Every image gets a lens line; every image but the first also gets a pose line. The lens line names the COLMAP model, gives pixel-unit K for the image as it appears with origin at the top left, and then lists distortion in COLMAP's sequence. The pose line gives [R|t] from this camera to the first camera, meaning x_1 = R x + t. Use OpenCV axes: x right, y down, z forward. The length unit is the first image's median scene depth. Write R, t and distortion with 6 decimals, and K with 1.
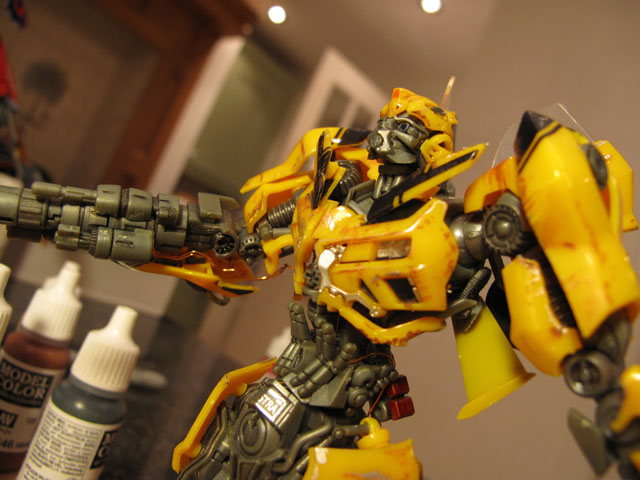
lens RADIAL K [[521.1, 0, 320.0], [0, 521.1, 240.0], [0, 0, 1]] dist [-0.160425, 0.000520]
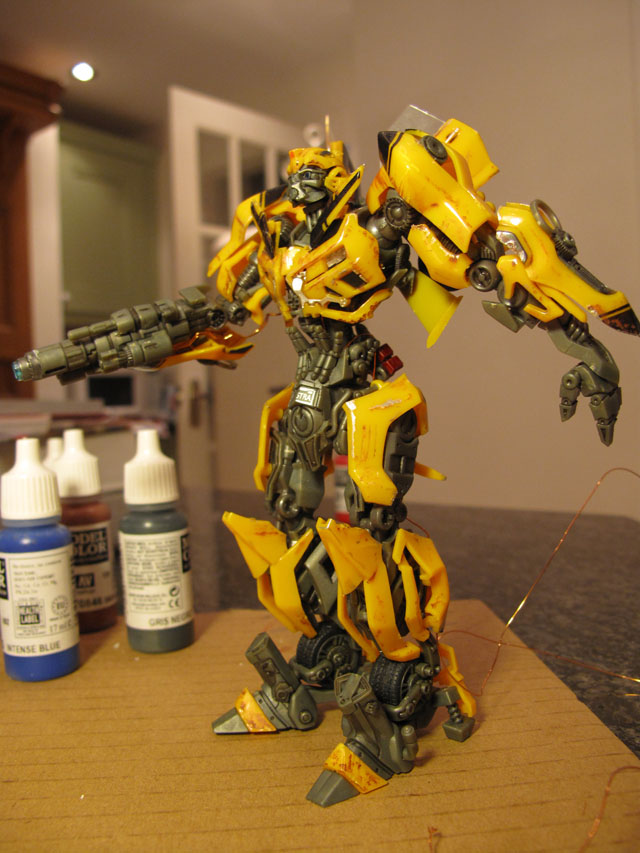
lens RADIAL K [[694.6, 0, 320.0], [0, 694.6, 426.5], [0, 0, 1]] dist [-0.160425, 0.000520]
pose [[0.903926, -0.427645, 0.006166, -0.101915], [0.421604, 0.893396, 0.155217, 0.109216], [-0.071886, -0.137705, 0.987861, -0.865174]]
